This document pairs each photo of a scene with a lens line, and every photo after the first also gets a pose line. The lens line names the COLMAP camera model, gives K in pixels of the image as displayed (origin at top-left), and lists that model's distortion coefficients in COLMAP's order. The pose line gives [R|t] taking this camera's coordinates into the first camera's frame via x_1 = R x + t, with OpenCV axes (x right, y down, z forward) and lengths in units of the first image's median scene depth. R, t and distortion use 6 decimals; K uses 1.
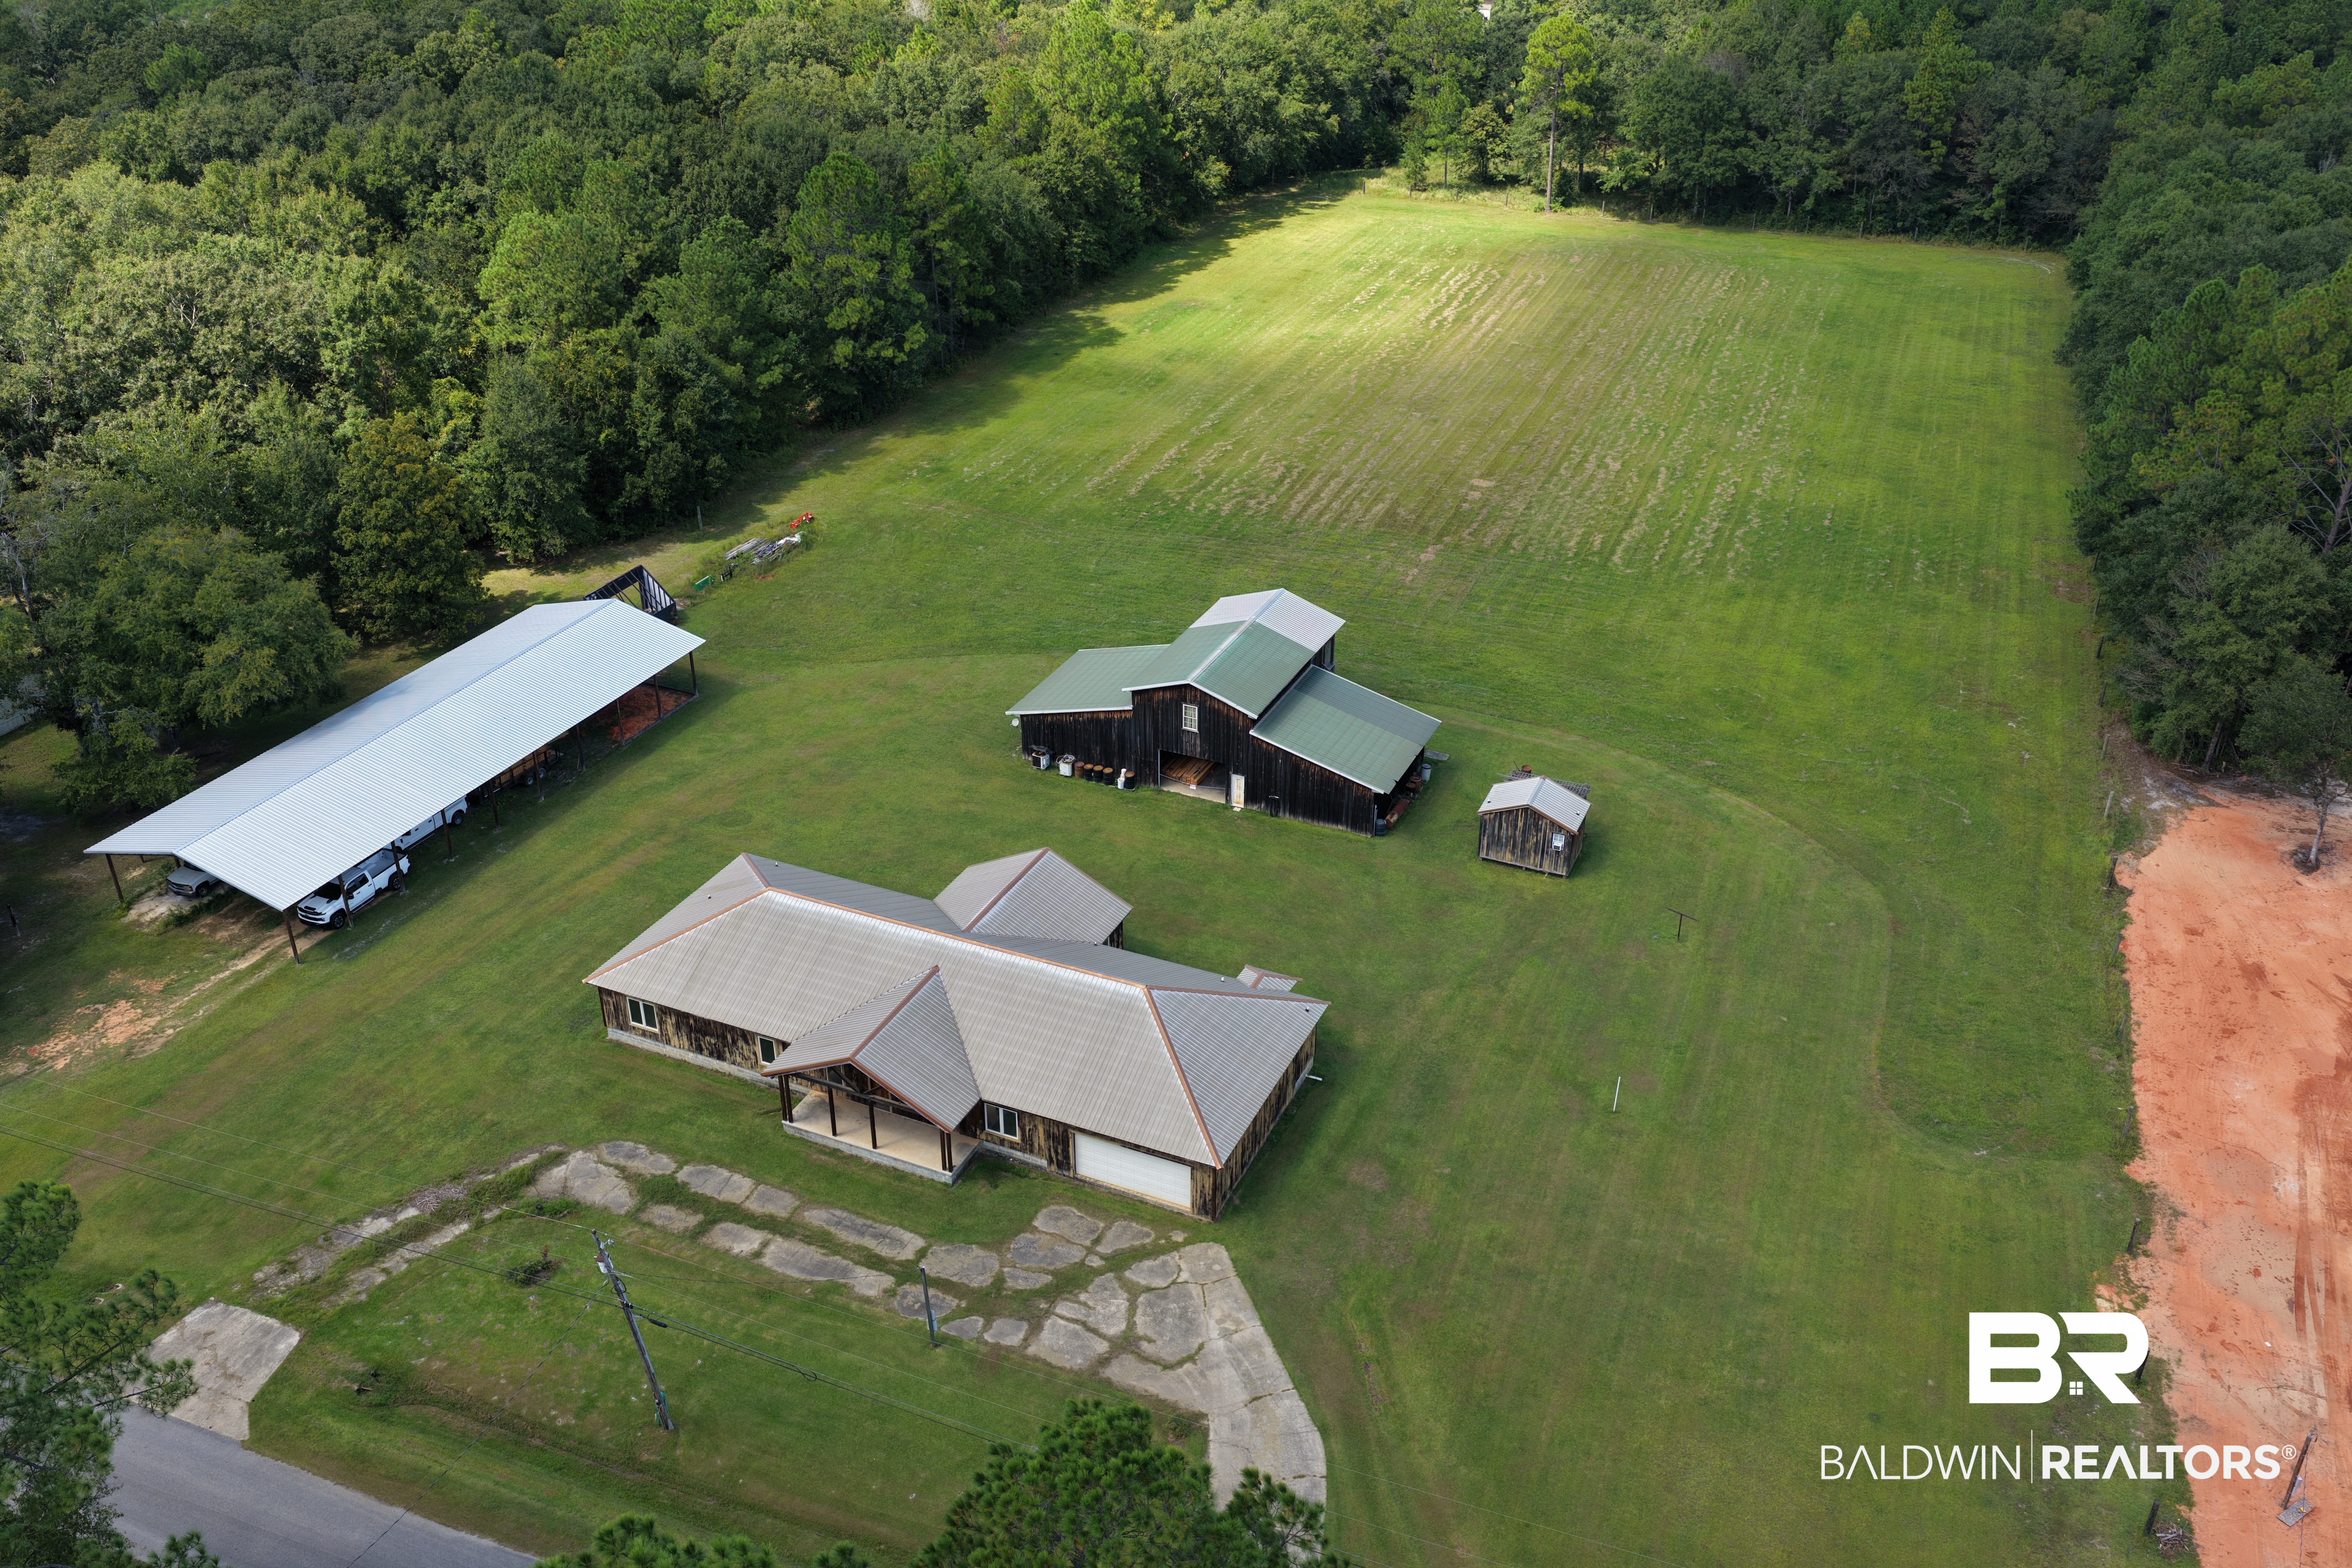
lens RADIAL K [[1947.9, 0, 1176.0], [0, 1947.9, 784.0], [0, 0, 1]] dist [-0.001026, 0.003356]
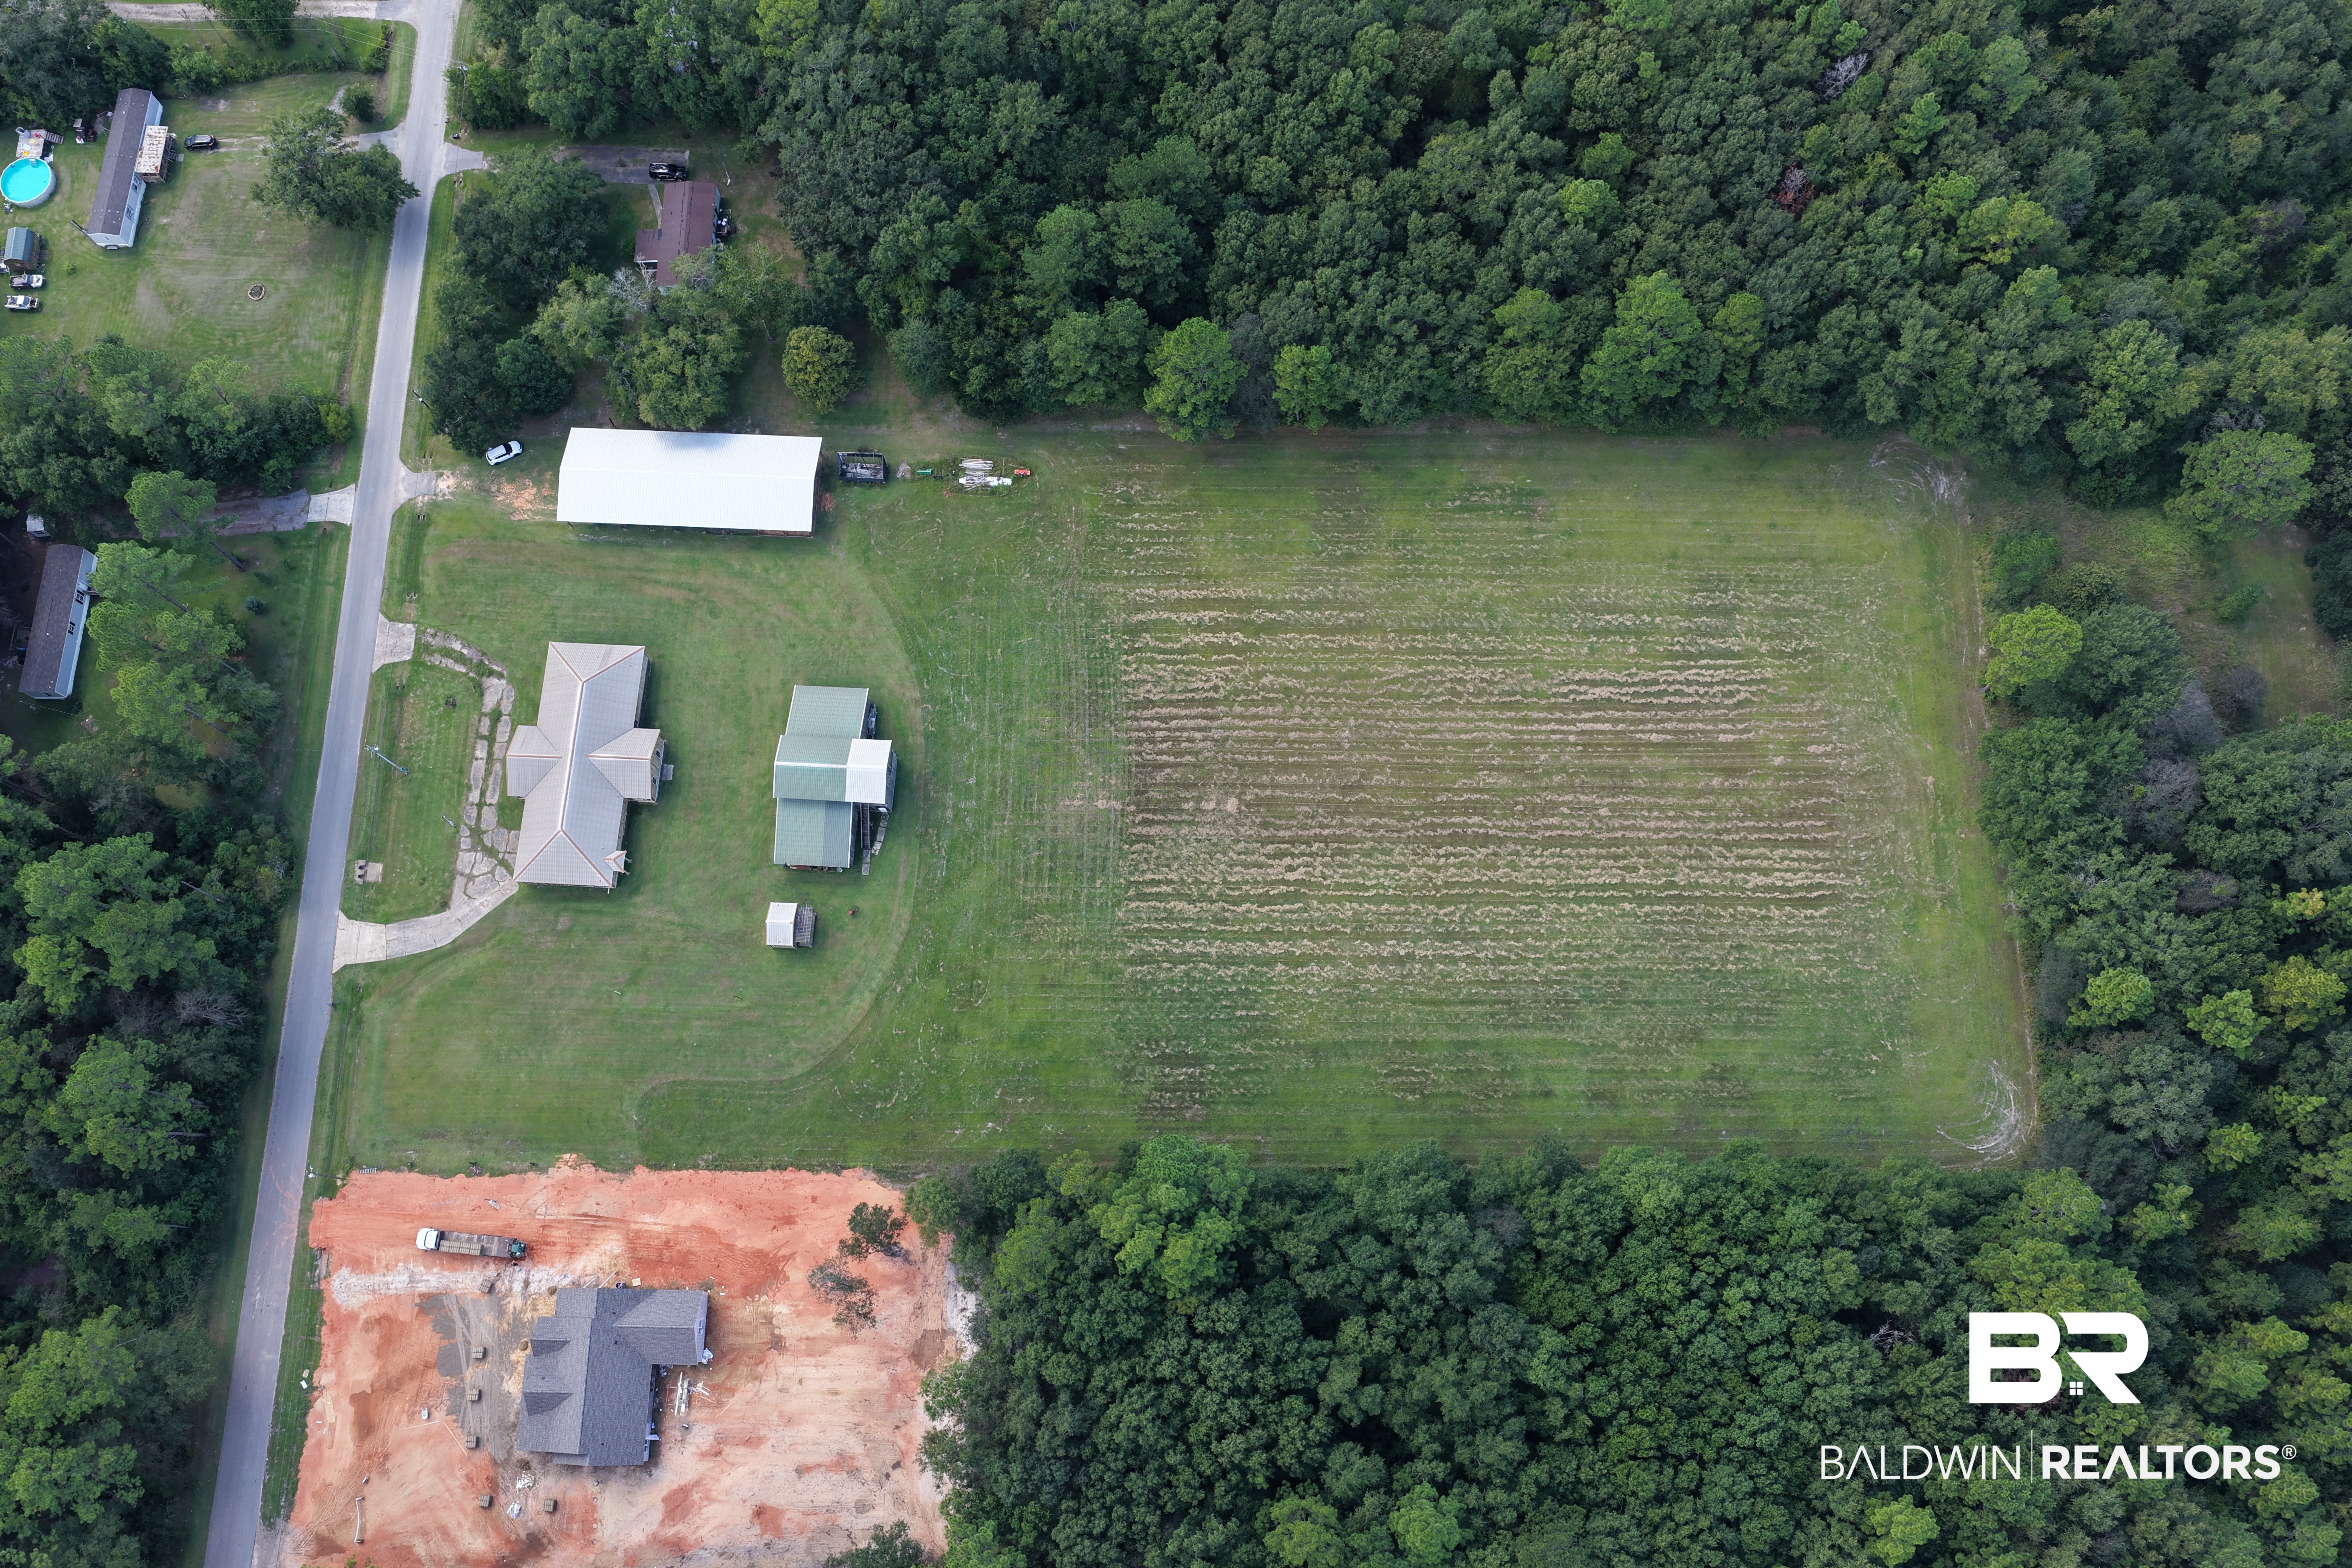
lens RADIAL K [[1947.9, 0, 1176.0], [0, 1947.9, 784.0], [0, 0, 1]] dist [-0.001026, 0.003356]
pose [[0.355042, 0.896199, -0.266030, 1.008322], [-0.419257, 0.406991, 0.811531, -2.629869], [0.835565, -0.176593, 0.520237, 0.266289]]
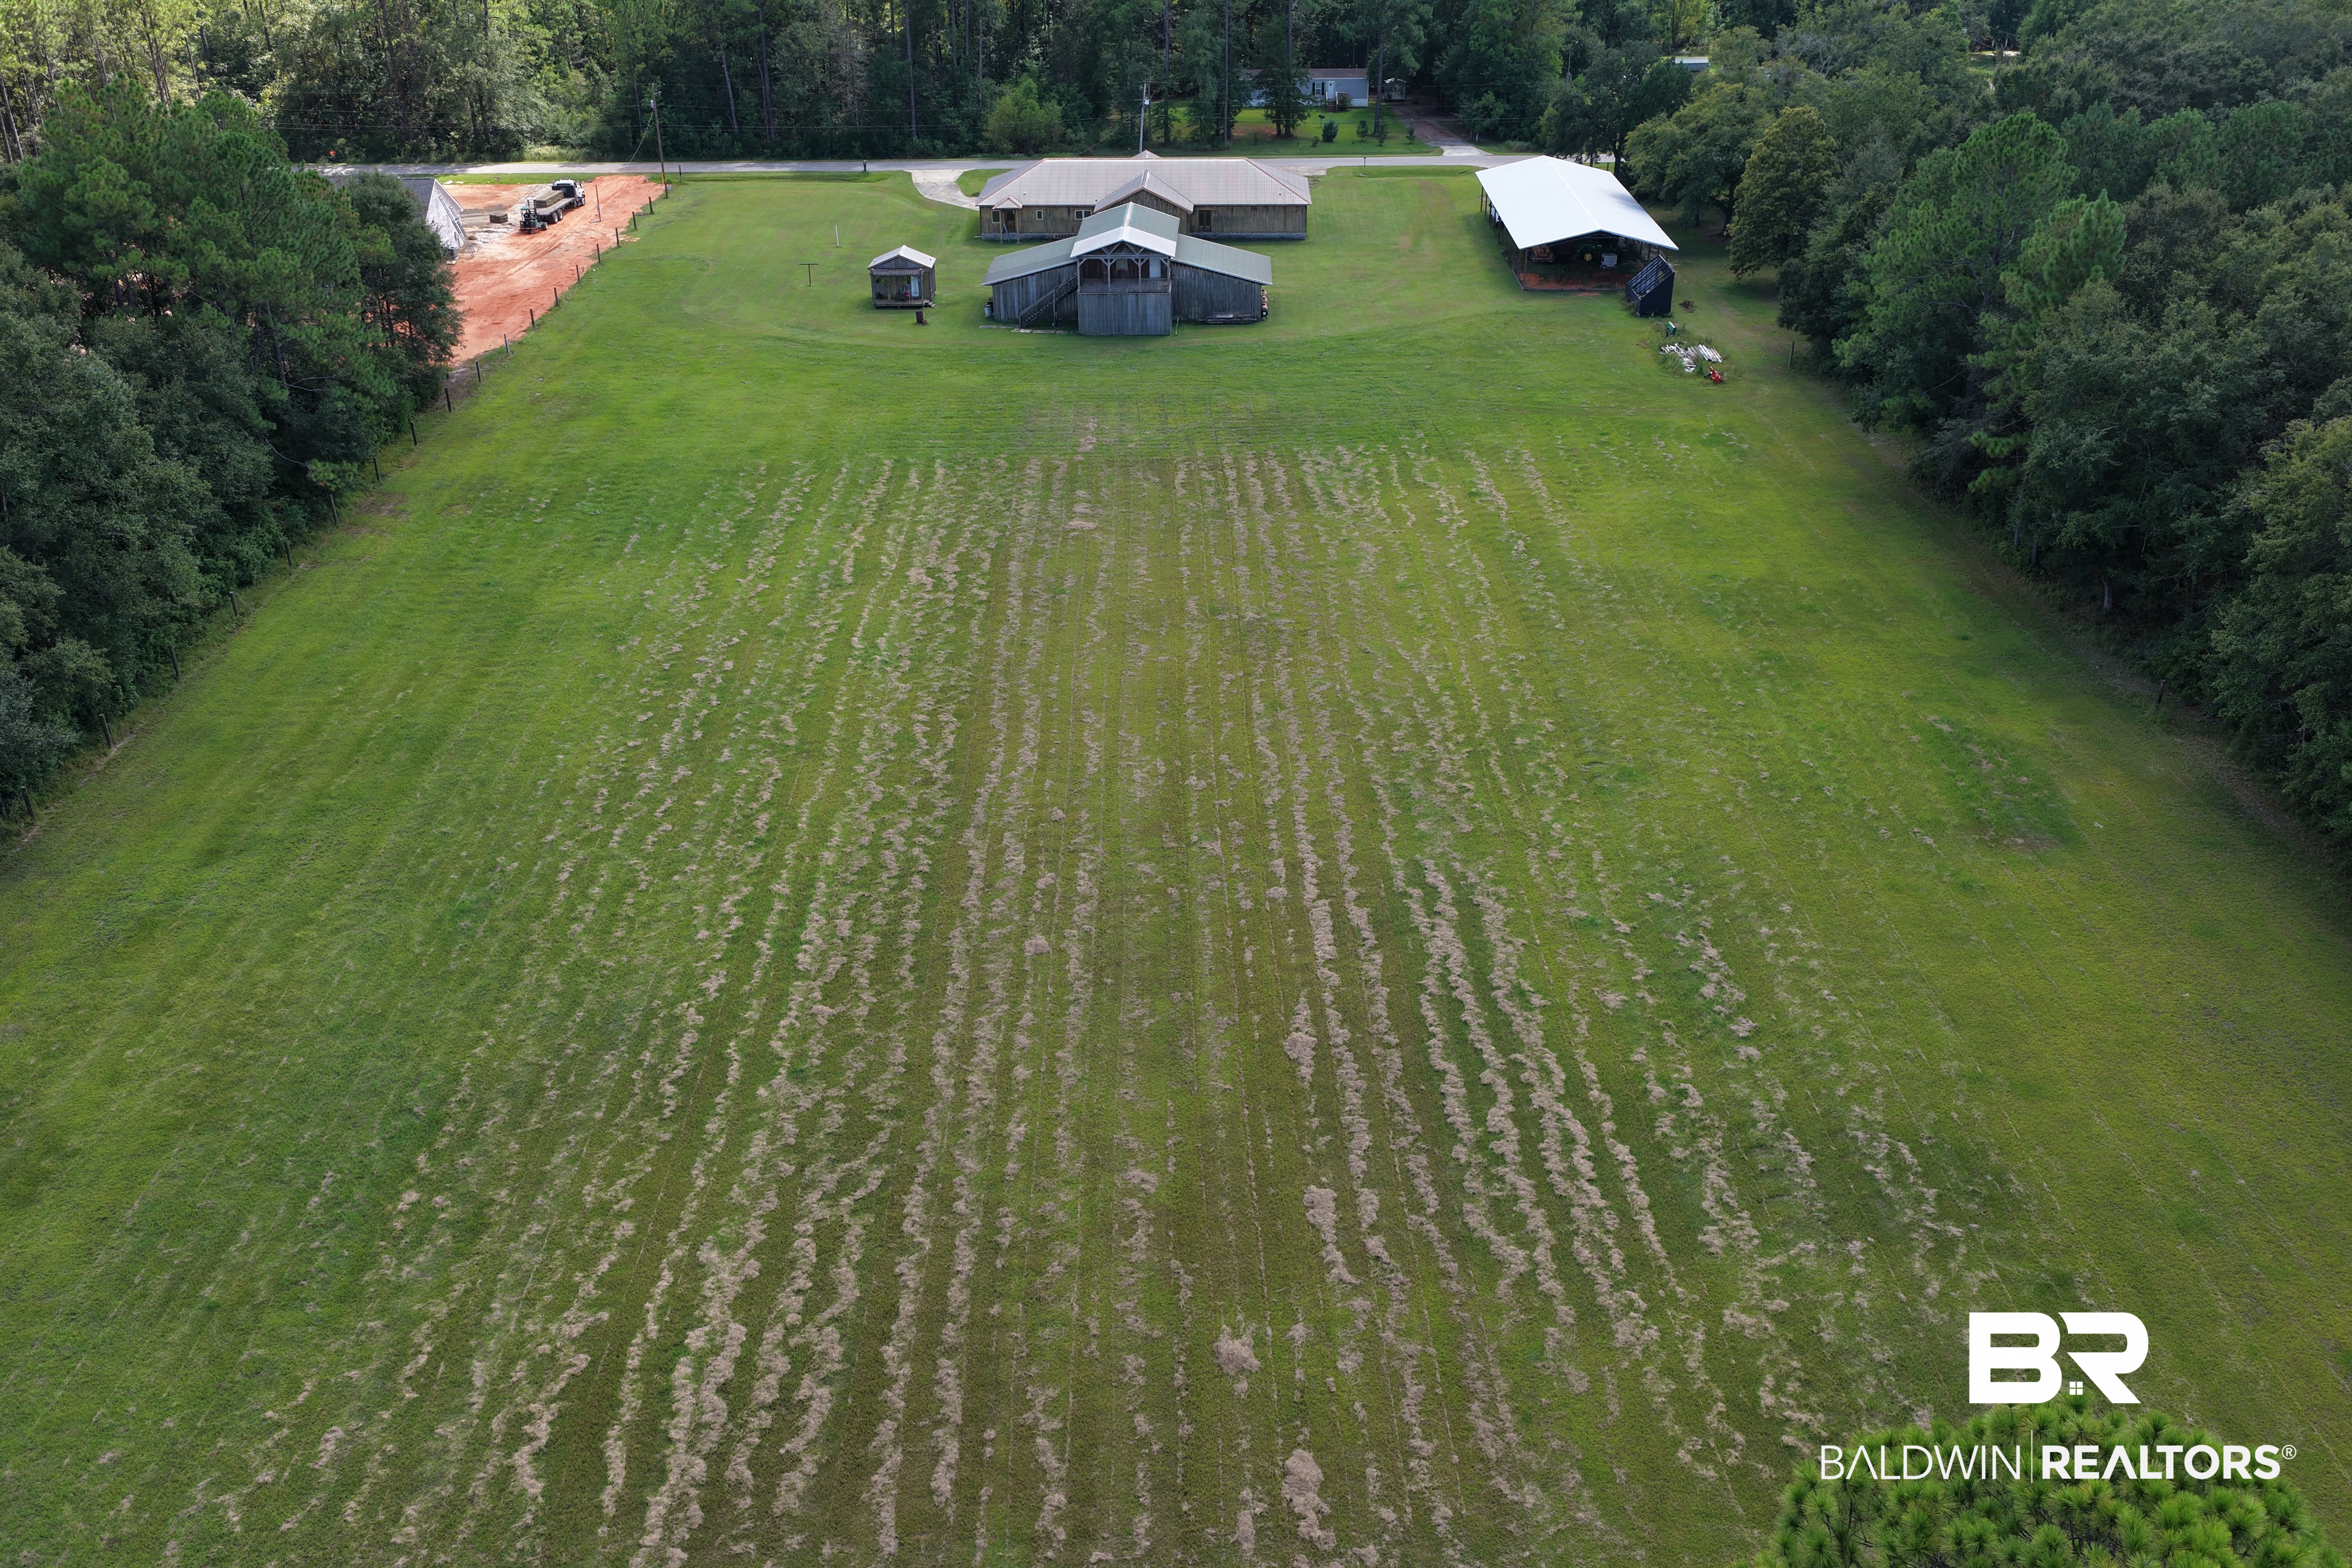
lens RADIAL K [[1947.9, 0, 1176.0], [0, 1947.9, 784.0], [0, 0, 1]] dist [-0.001026, 0.003356]
pose [[-0.921983, 0.177747, -0.344026, 0.737572], [-0.189933, 0.566637, 0.801778, -1.304354], [0.337452, 0.804567, -0.488670, 2.694208]]
